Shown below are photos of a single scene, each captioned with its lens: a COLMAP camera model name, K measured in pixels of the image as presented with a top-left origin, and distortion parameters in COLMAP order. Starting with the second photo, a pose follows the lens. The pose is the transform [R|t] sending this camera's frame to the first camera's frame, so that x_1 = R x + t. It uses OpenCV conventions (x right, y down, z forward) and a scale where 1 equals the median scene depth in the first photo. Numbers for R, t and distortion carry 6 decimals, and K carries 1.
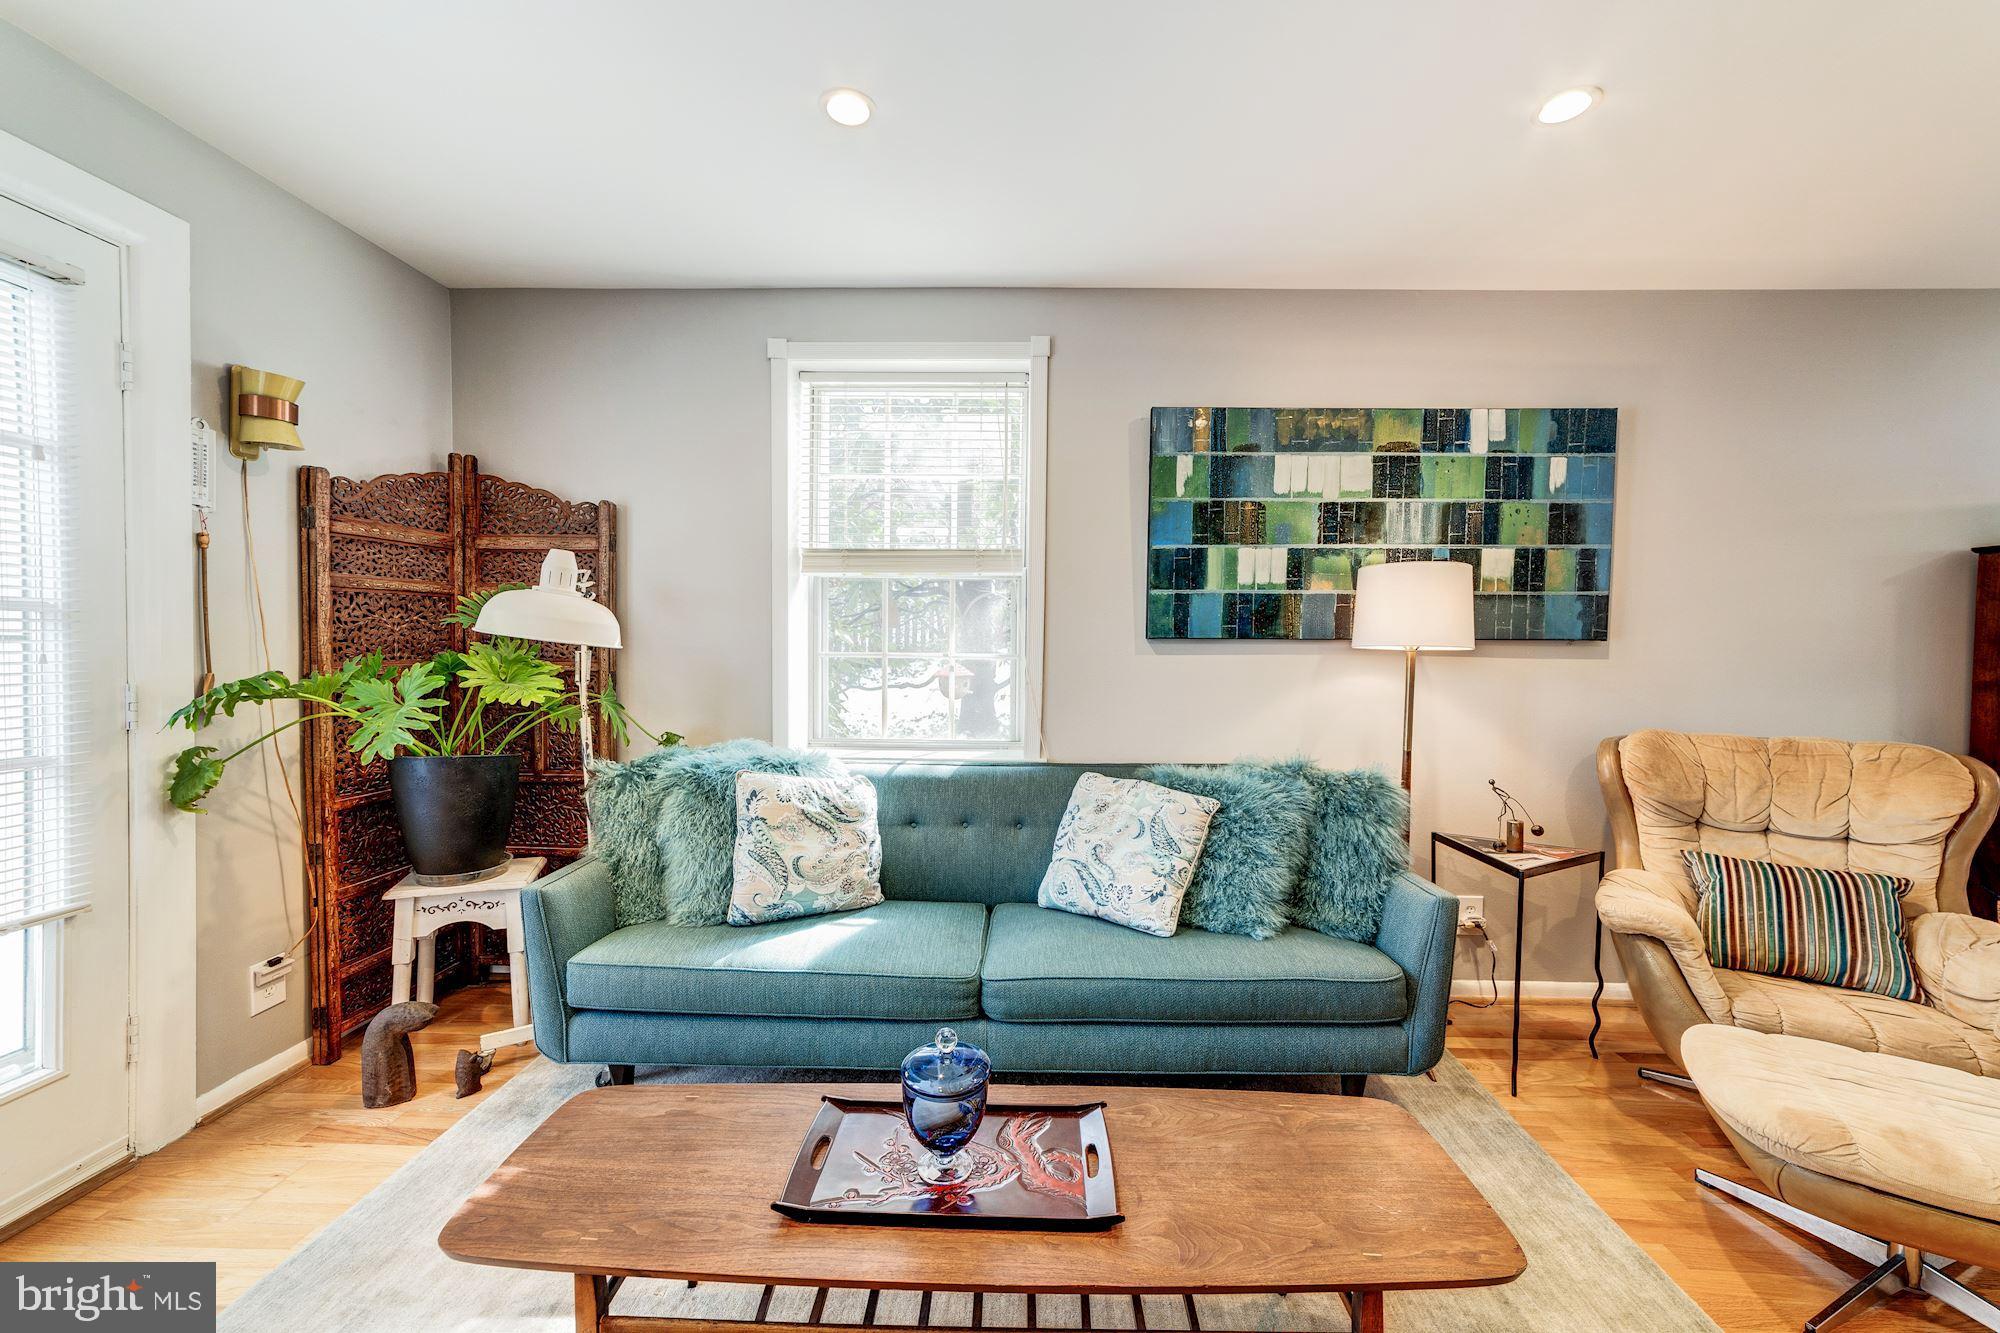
lens RADIAL K [[773.4, 0, 1002.2], [0, 773.4, 665.8], [0, 0, 1]] dist [-0.013798, 0.008040]
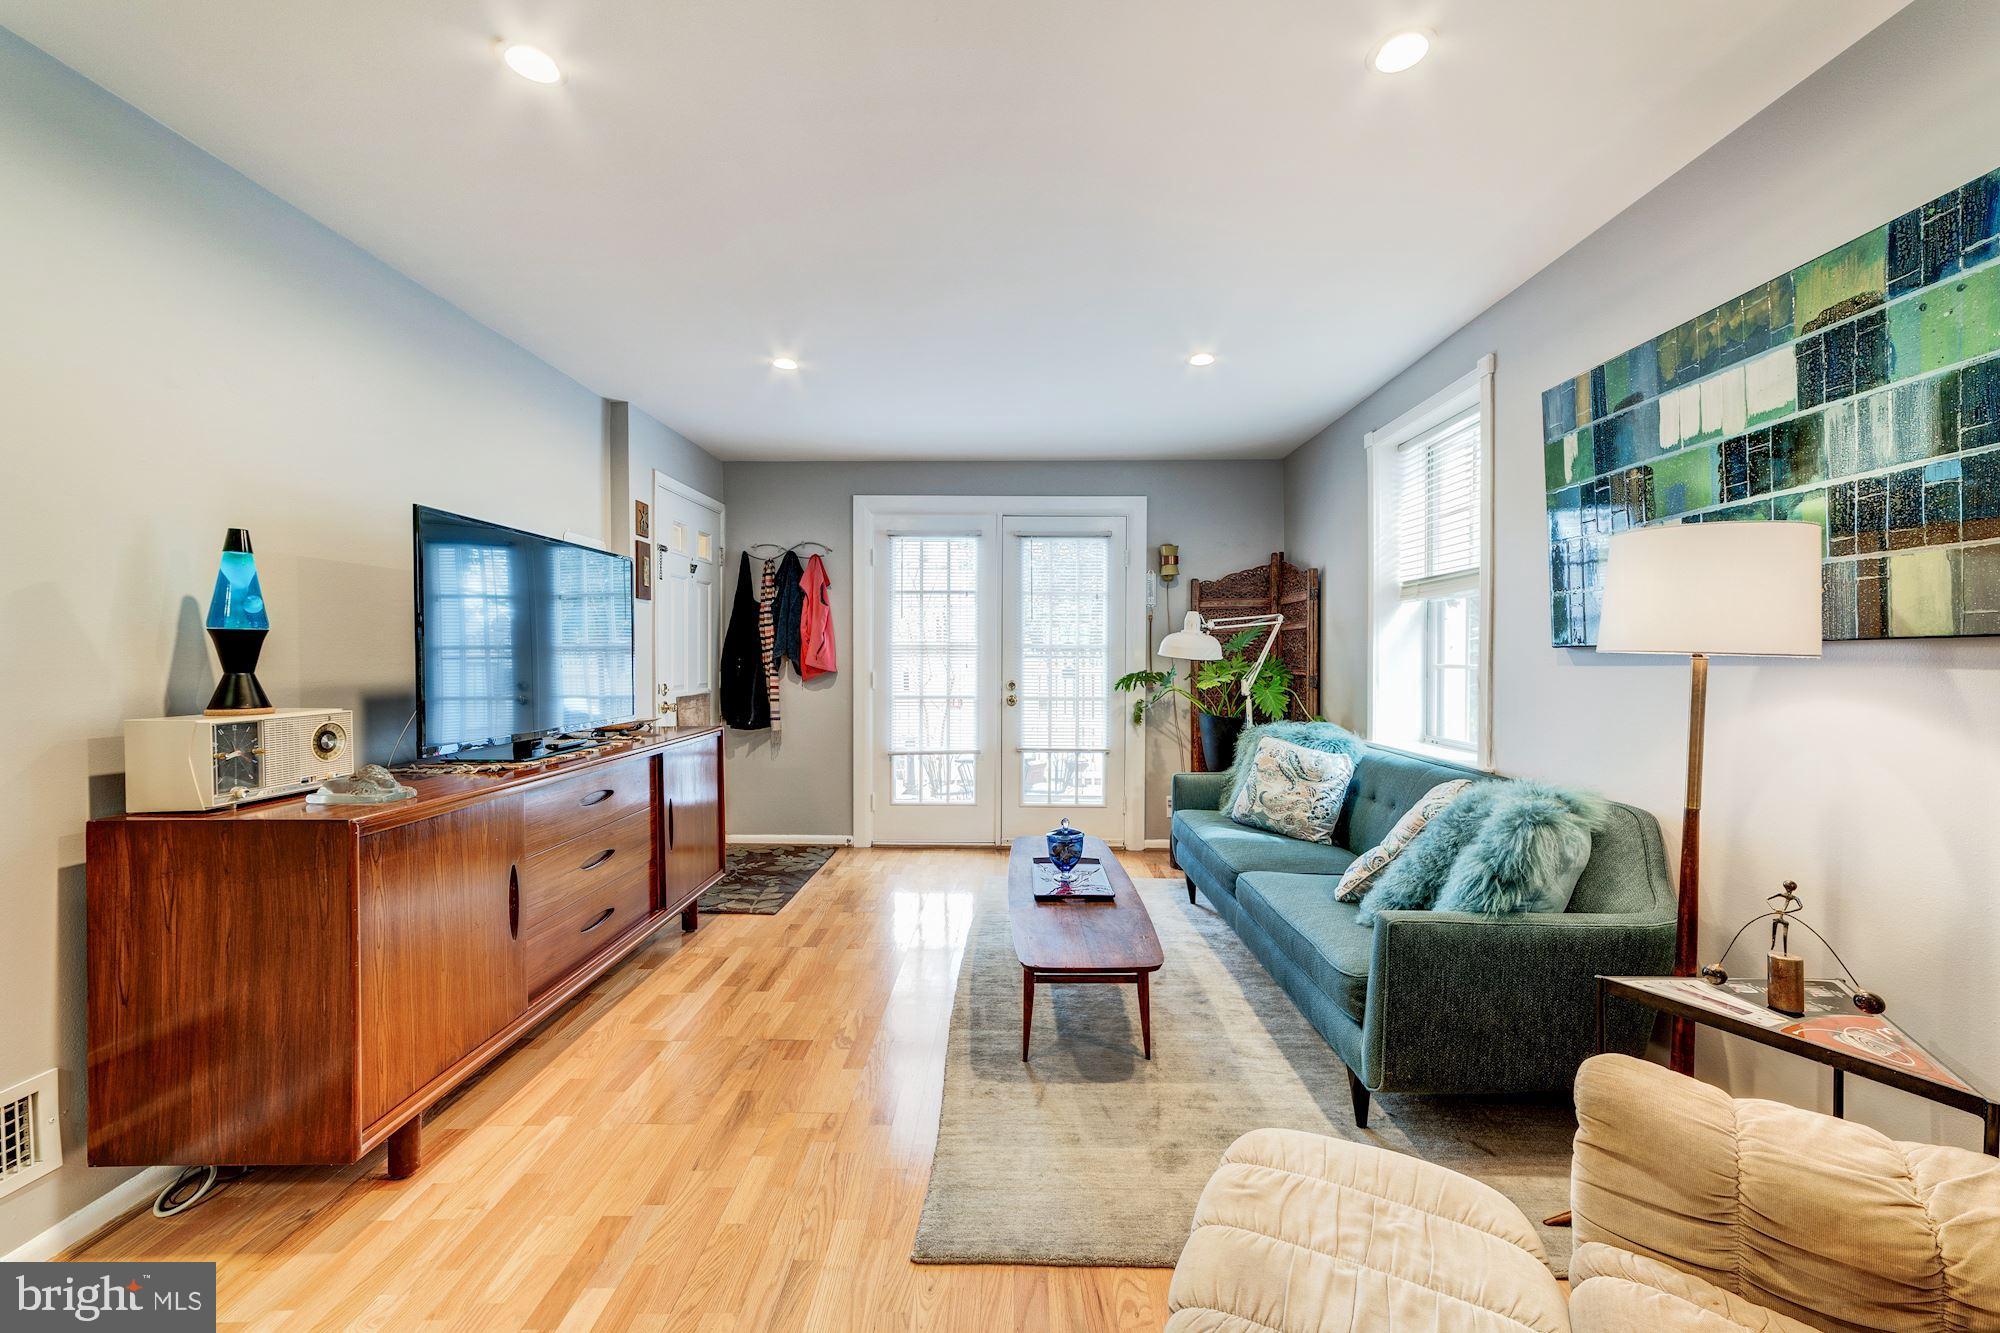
lens RADIAL K [[743.7, 0, 999.7], [0, 743.7, 658.2], [0, 0, 1]] dist [-0.012836, 0.006691]
pose [[0.019707, -0.008440, -0.999770, 1.061080], [-0.024835, 0.999652, -0.008928, 0.000895], [0.999497, 0.025005, 0.019490, 0.354732]]
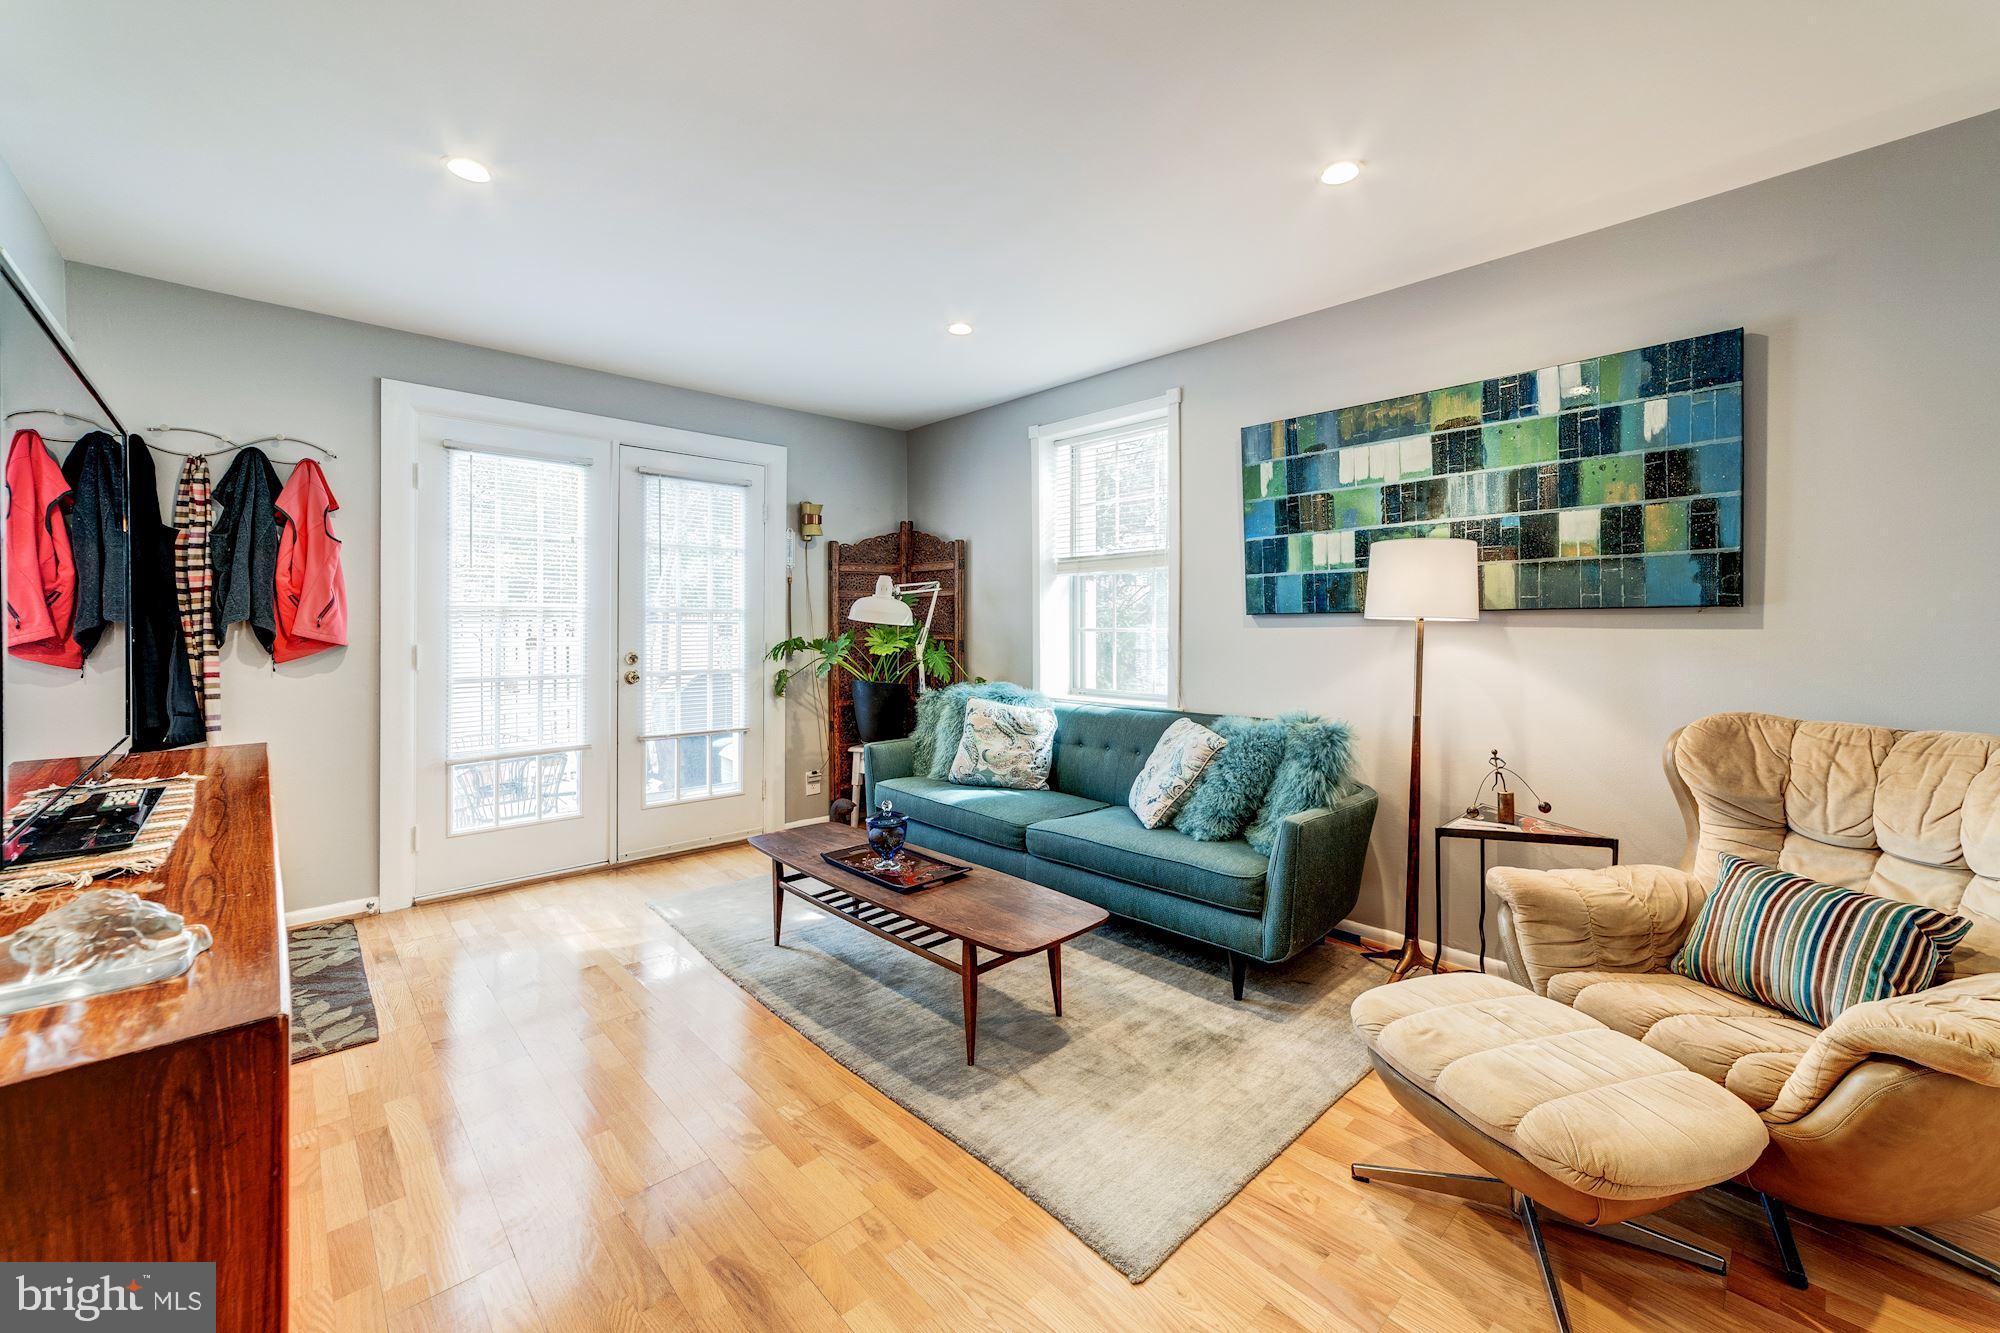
lens RADIAL K [[782.6, 0, 994.7], [0, 782.6, 615.1], [0, 0, 1]] dist [-0.007079, 0.000258]
pose [[0.702045, -0.018761, -0.711885, 0.814592], [-0.008928, 0.999342, -0.035141, 0.013209], [0.712077, 0.031027, 0.701416, -0.158044]]
